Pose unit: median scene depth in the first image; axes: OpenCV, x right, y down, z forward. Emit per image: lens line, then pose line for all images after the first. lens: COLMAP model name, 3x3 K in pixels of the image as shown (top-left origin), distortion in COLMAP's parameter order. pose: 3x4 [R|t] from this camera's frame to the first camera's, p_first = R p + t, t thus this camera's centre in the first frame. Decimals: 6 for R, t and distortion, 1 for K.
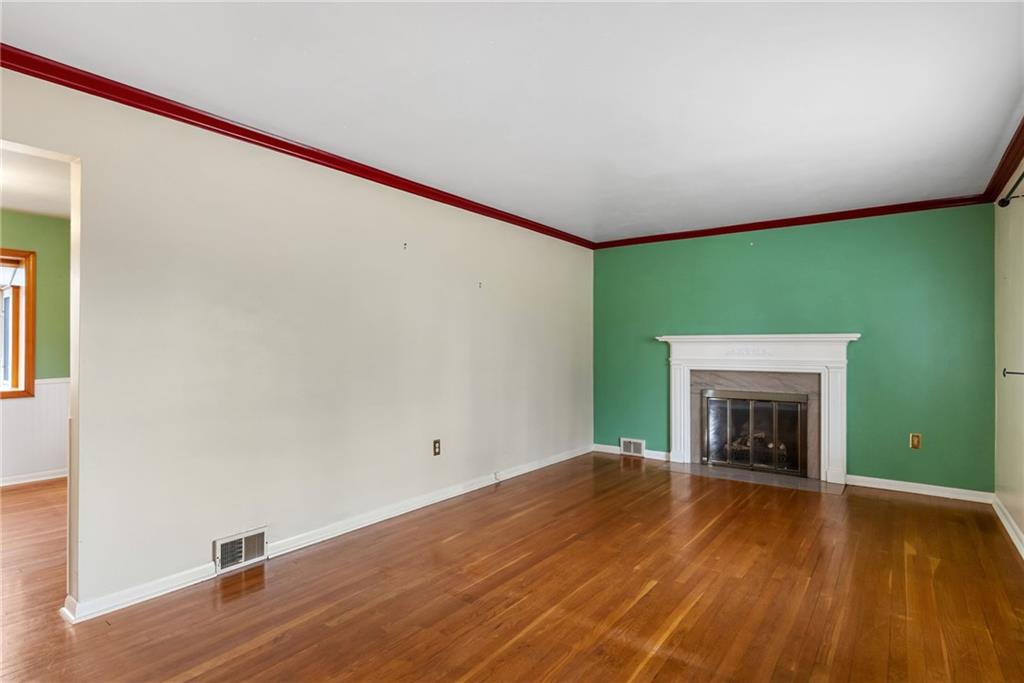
lens RADIAL K [[529.1, 0, 518.0], [0, 529.1, 346.9], [0, 0, 1]] dist [-0.002441, 0.000175]
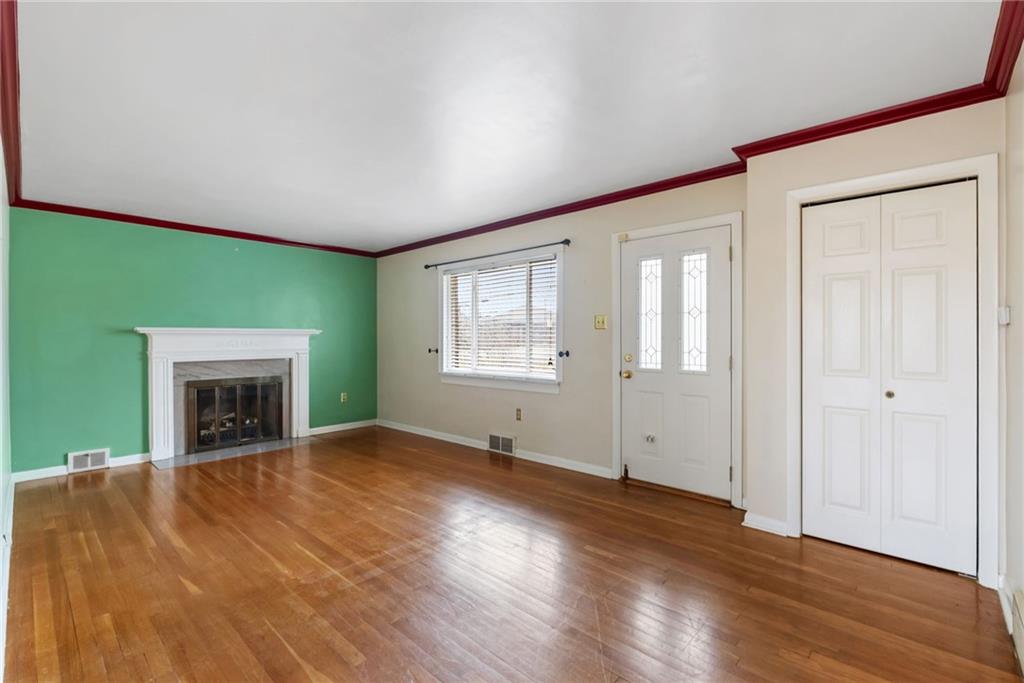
lens RADIAL K [[451.7, 0, 506.3], [0, 451.7, 337.5], [0, 0, 1]] dist [0.005120, 0.000313]
pose [[0.123825, -0.000802, 0.992304, -0.470252], [0.003955, 0.999992, 0.000315, -0.001137], [-0.992296, 0.003885, 0.123828, 0.297186]]
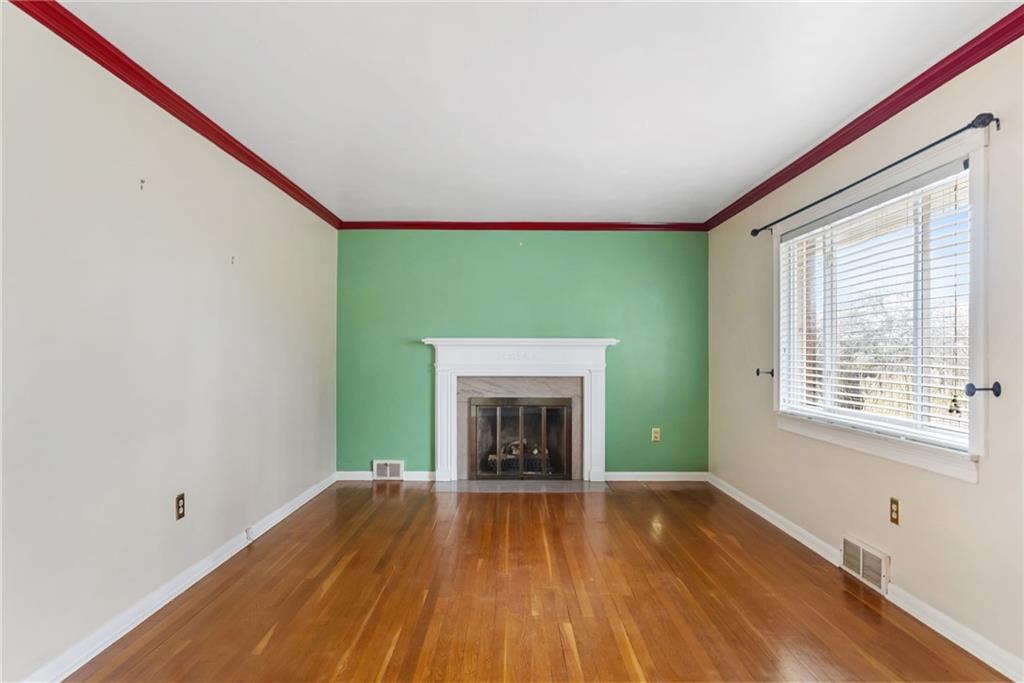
lens RADIAL K [[583.5, 0, 515.9], [0, 583.5, 345.9], [0, 0, 1]] dist [0.000837, -0.000578]
pose [[0.804780, 0.008067, 0.593518, -0.197646], [-0.002452, 0.999944, -0.010265, 0.001600], [-0.593568, 0.006806, 0.804755, 0.151378]]
